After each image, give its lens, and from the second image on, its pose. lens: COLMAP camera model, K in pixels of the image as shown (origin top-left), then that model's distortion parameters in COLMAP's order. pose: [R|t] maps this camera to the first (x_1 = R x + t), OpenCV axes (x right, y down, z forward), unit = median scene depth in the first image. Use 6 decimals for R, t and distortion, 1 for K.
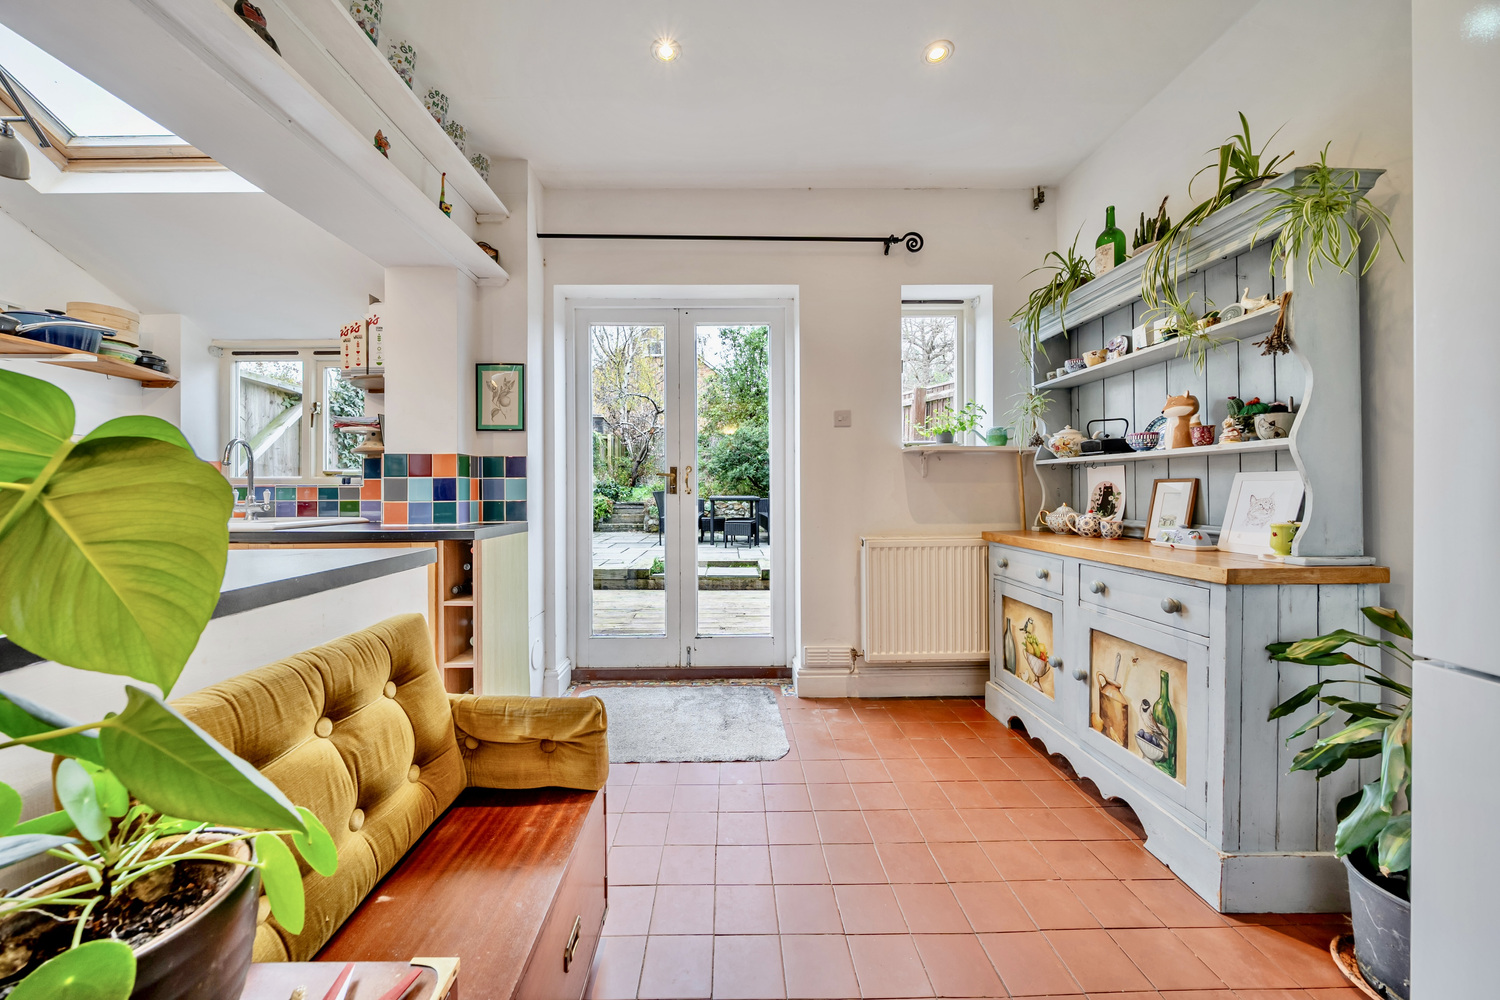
lens RADIAL K [[508.9, 0, 742.7], [0, 508.9, 493.3], [0, 0, 1]] dist [-0.011376, -0.000041]
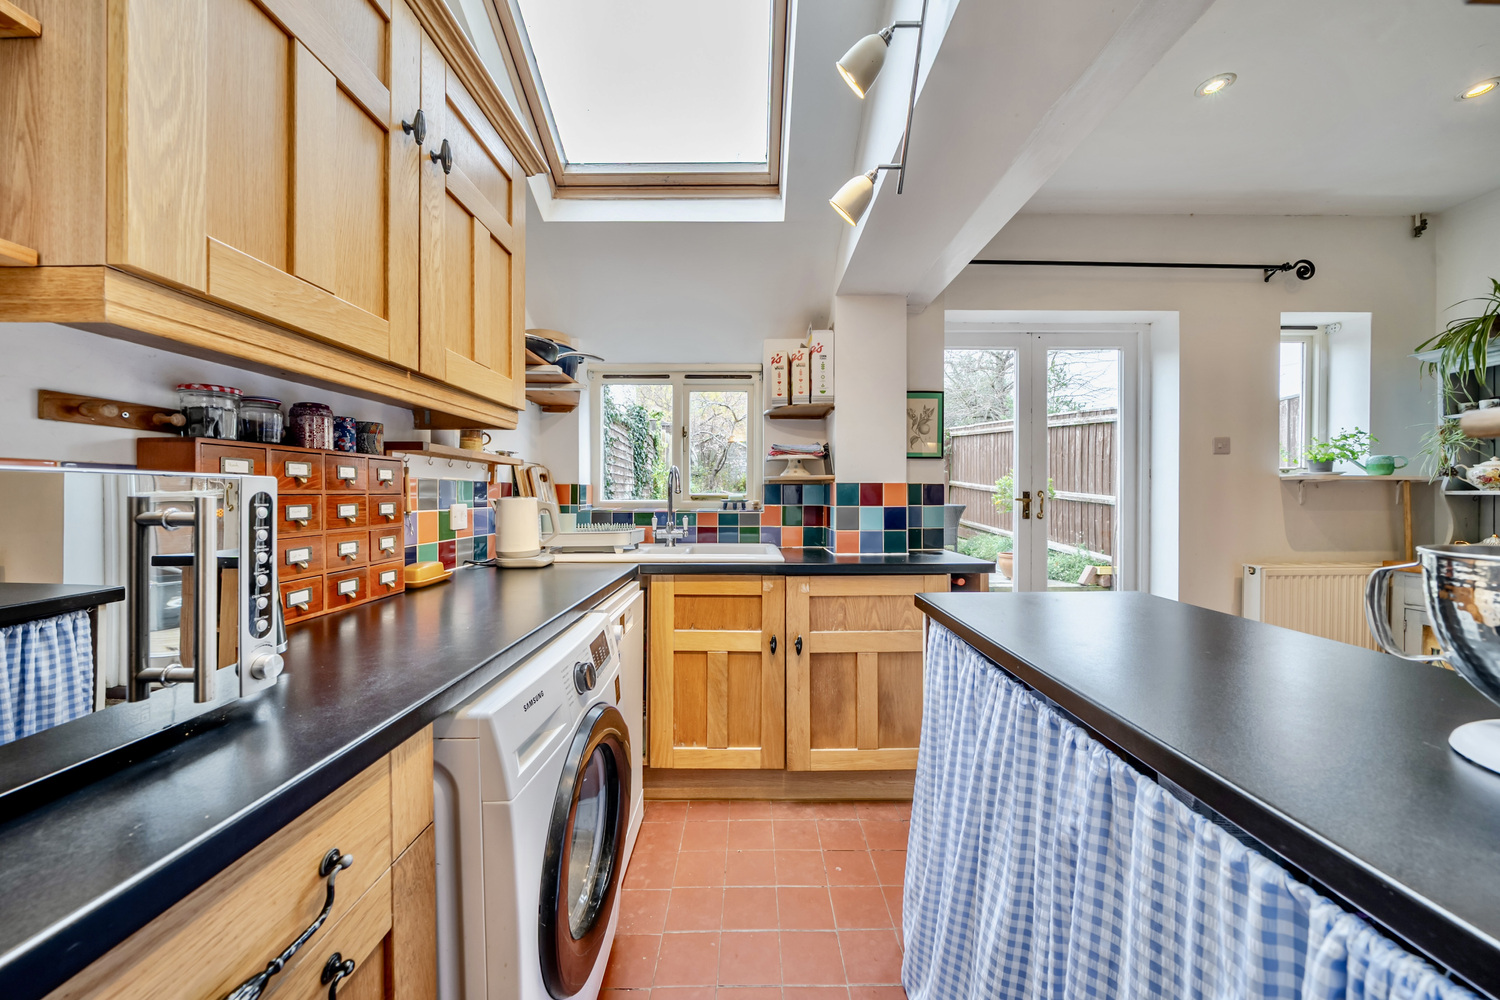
lens RADIAL K [[508.9, 0, 742.7], [0, 508.9, 493.3], [0, 0, 1]] dist [-0.011376, -0.000041]
pose [[0.999815, 0.005594, -0.018385, -0.758364], [-0.005697, 0.999968, -0.005537, -0.043921], [0.018354, 0.005641, 0.999816, -0.005233]]
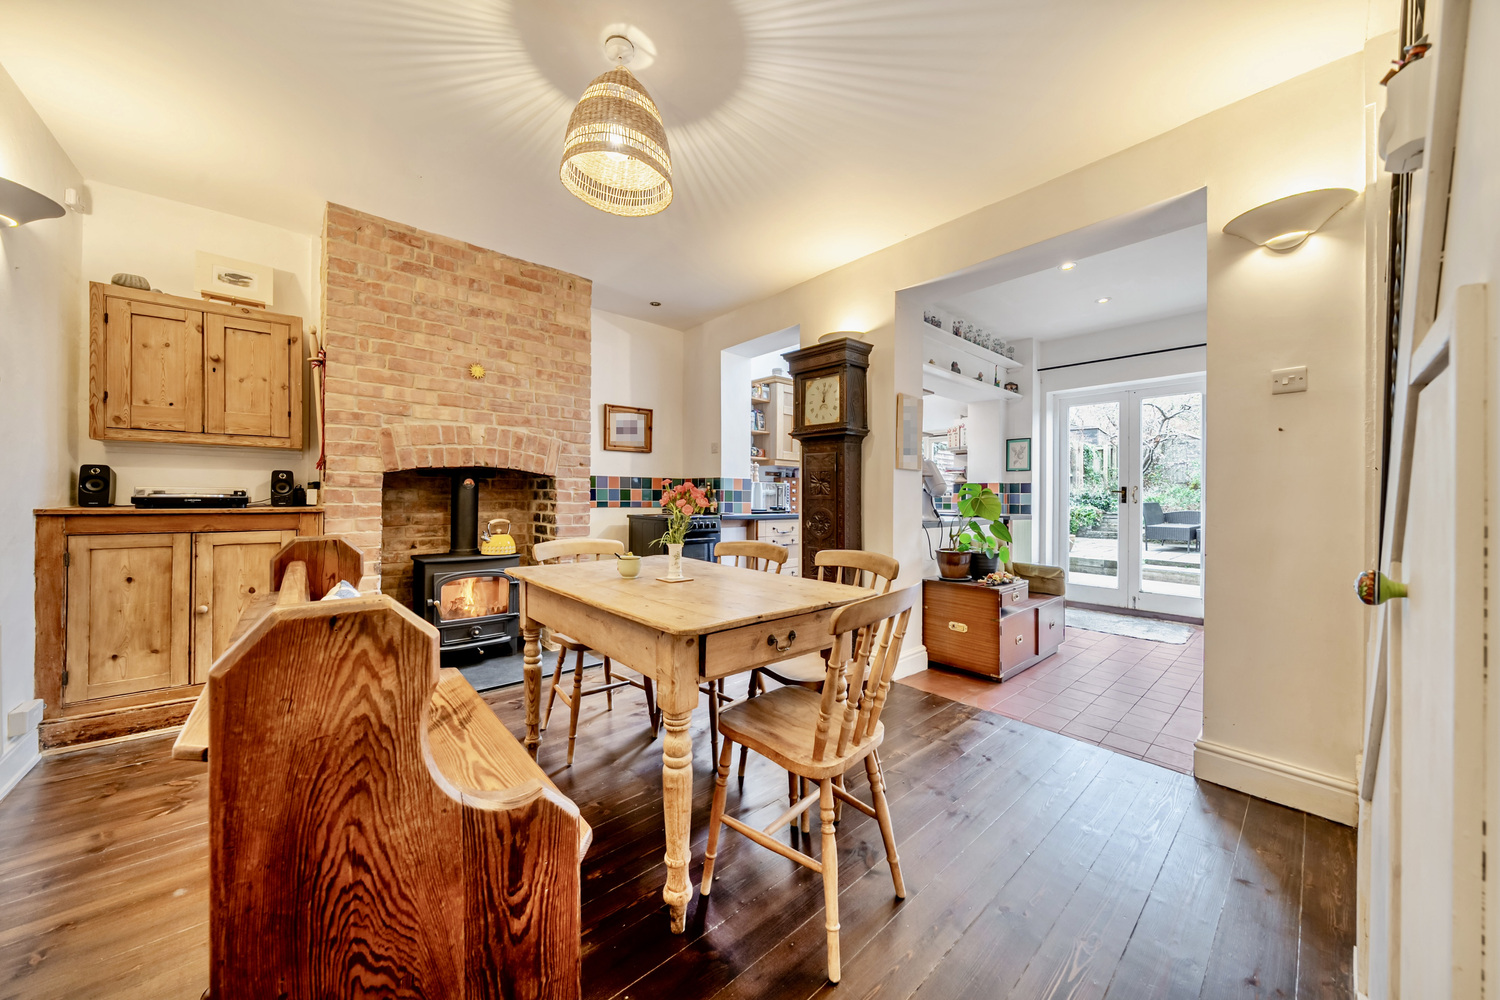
lens RADIAL K [[508.9, 0, 742.7], [0, 508.9, 493.3], [0, 0, 1]] dist [-0.011376, -0.000041]
pose [[0.629236, 0.002349, -0.777211, 0.404190], [-0.017964, 0.999772, -0.011522, 0.012997], [0.777007, 0.021212, 0.629135, -1.118208]]
